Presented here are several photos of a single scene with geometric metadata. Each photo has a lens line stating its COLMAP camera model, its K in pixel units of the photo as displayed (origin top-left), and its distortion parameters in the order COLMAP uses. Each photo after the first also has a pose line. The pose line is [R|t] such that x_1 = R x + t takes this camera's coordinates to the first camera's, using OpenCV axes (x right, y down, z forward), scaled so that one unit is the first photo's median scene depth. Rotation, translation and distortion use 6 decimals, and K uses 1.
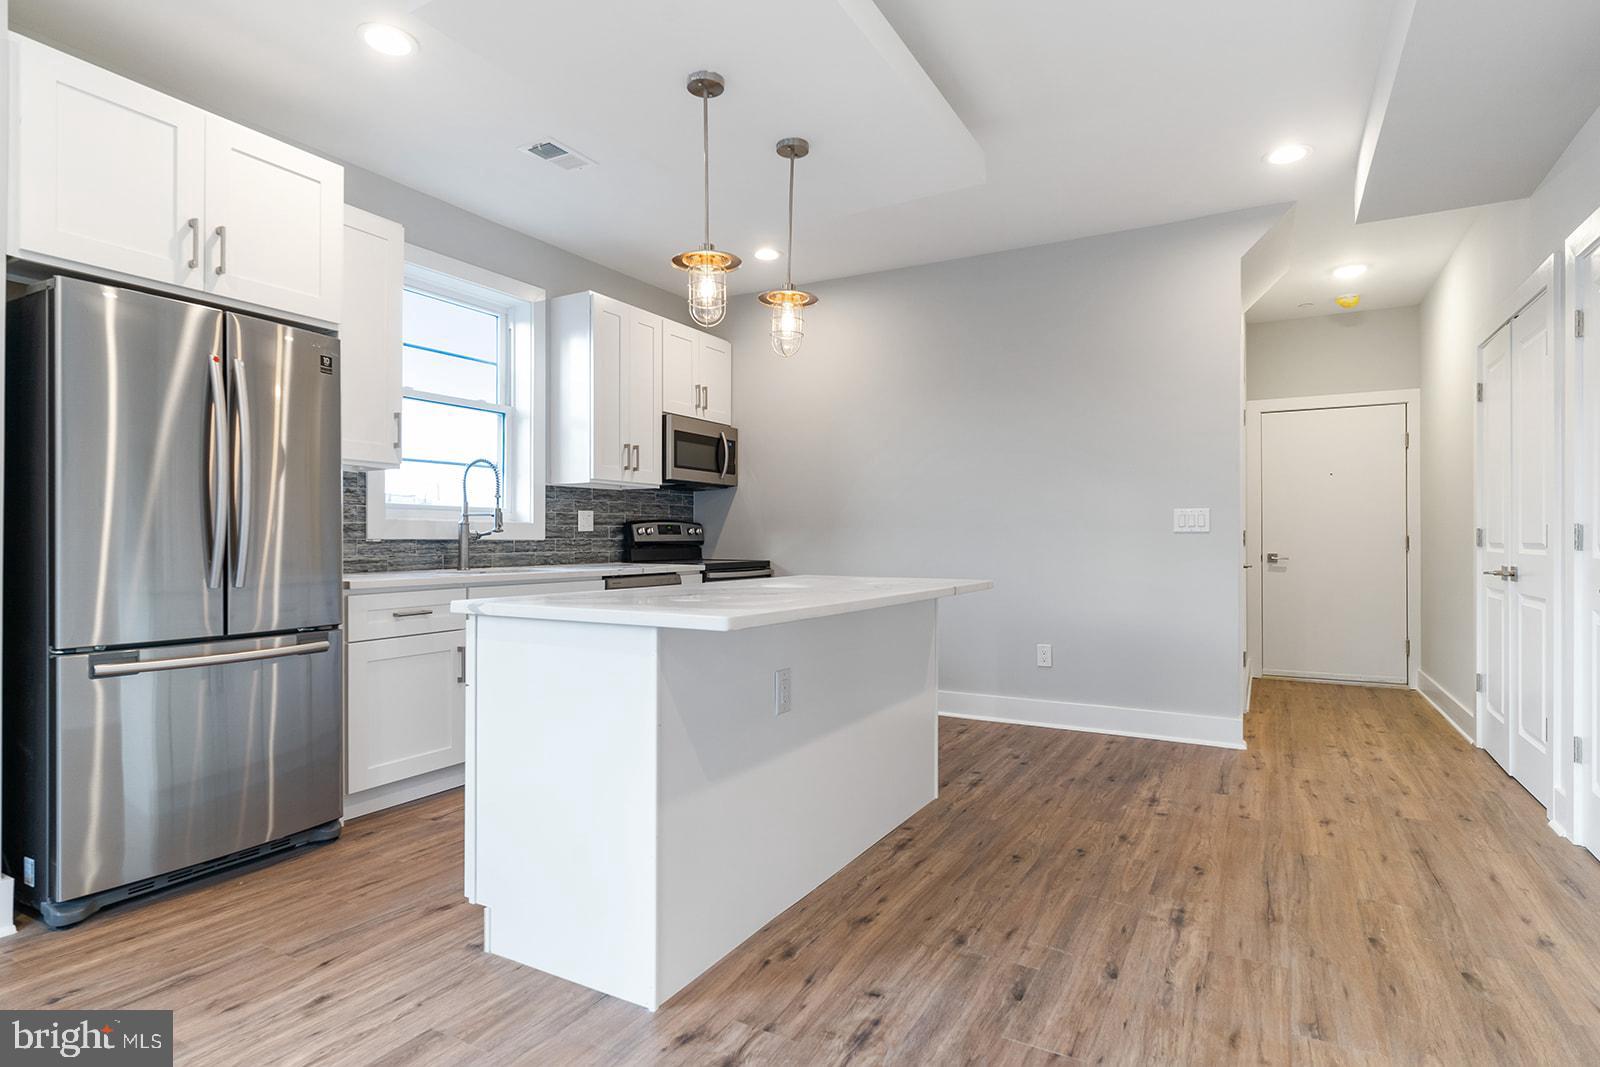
lens RADIAL K [[829.3, 0, 796.2], [0, 829.3, 543.4], [0, 0, 1]] dist [-0.003381, 0.002253]
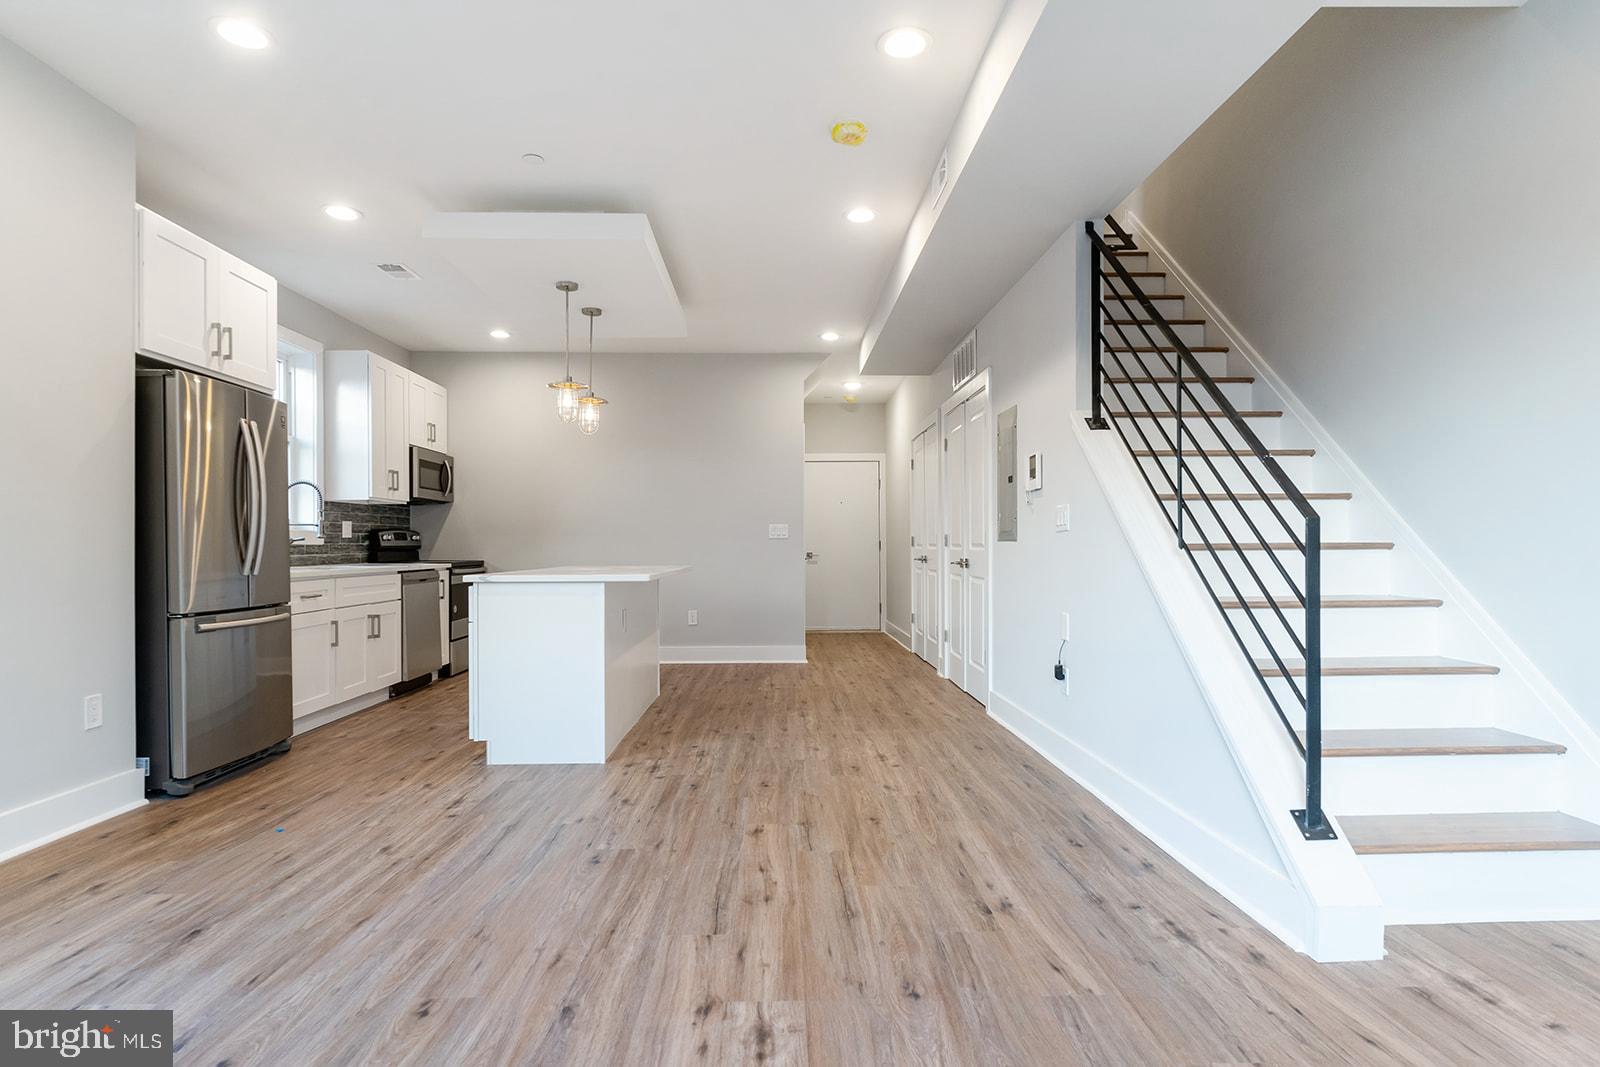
lens RADIAL K [[829.3, 0, 798.9], [0, 829.3, 546.7], [0, 0, 1]] dist [-0.003381, 0.002253]
pose [[0.855293, -0.004780, 0.518122, -0.417109], [0.007356, 0.999969, -0.002917, 0.009578], [-0.518092, 0.006307, 0.855302, -0.534958]]
